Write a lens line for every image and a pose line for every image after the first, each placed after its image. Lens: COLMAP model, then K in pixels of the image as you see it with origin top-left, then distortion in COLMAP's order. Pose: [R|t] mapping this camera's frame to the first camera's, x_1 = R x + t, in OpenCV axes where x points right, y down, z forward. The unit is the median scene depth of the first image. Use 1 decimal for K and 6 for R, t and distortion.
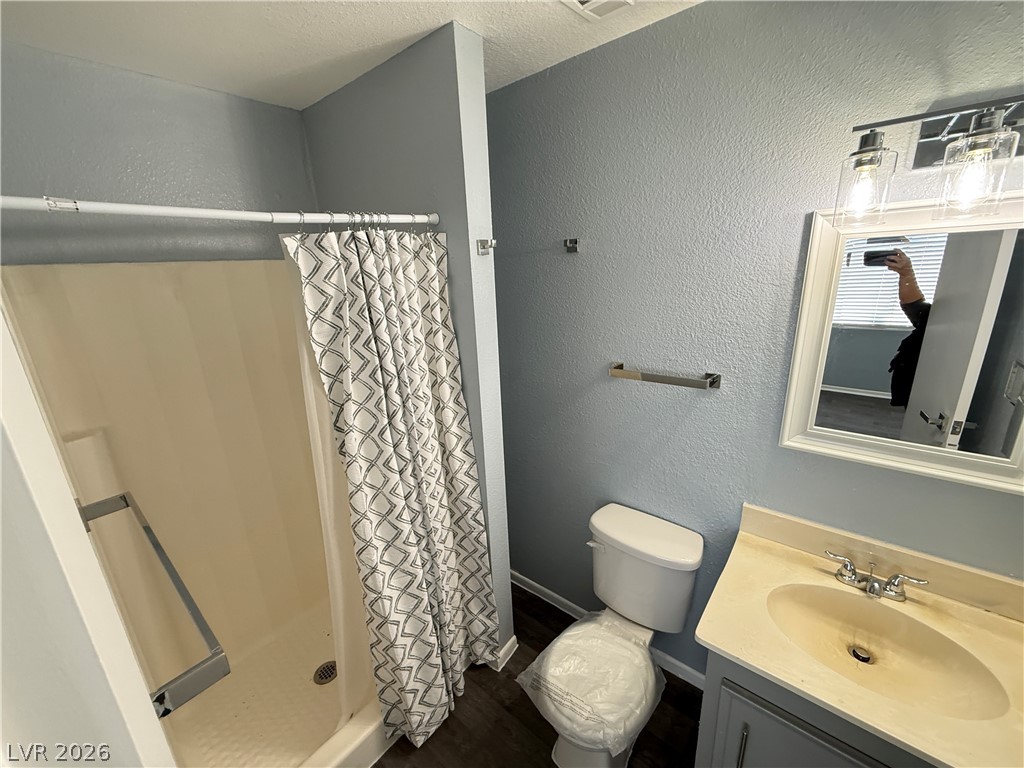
lens RADIAL K [[407.3, 0, 508.4], [0, 407.3, 383.5], [0, 0, 1]] dist [0.000686, 0.000191]
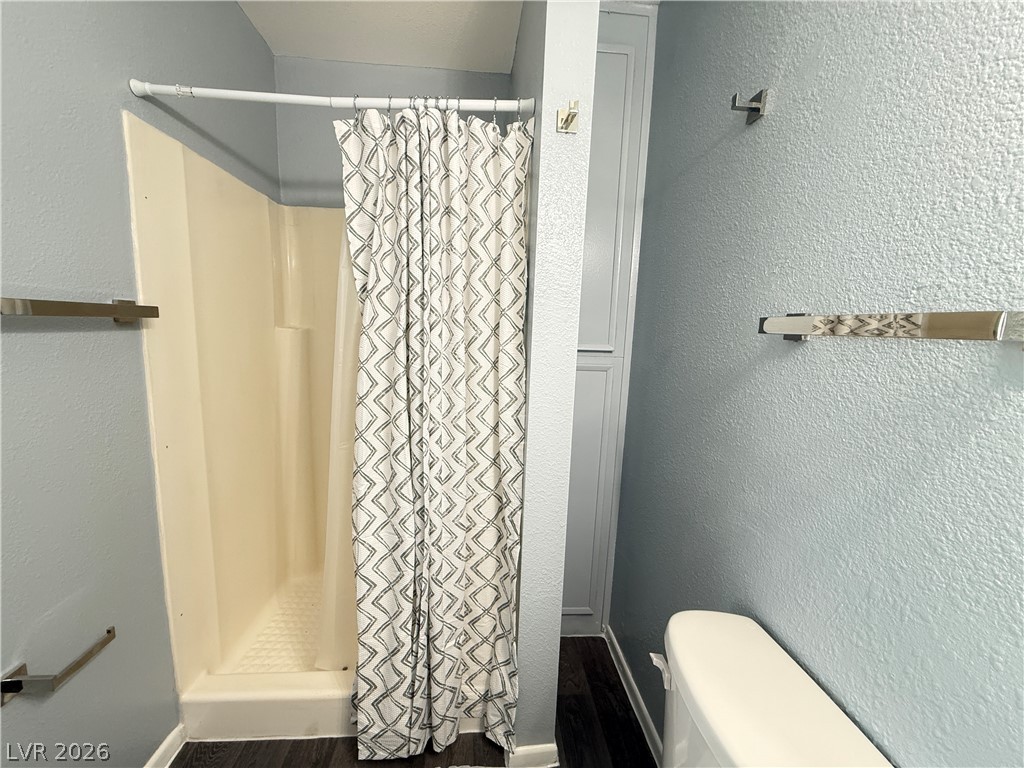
lens RADIAL K [[407.3, 0, 508.4], [0, 407.3, 383.5], [0, 0, 1]] dist [0.000686, 0.000191]
pose [[0.690653, 0.170845, -0.702716, 0.384723], [-0.260971, 0.965099, -0.021855, 0.124572], [0.674457, 0.198483, 0.711134, 0.460332]]
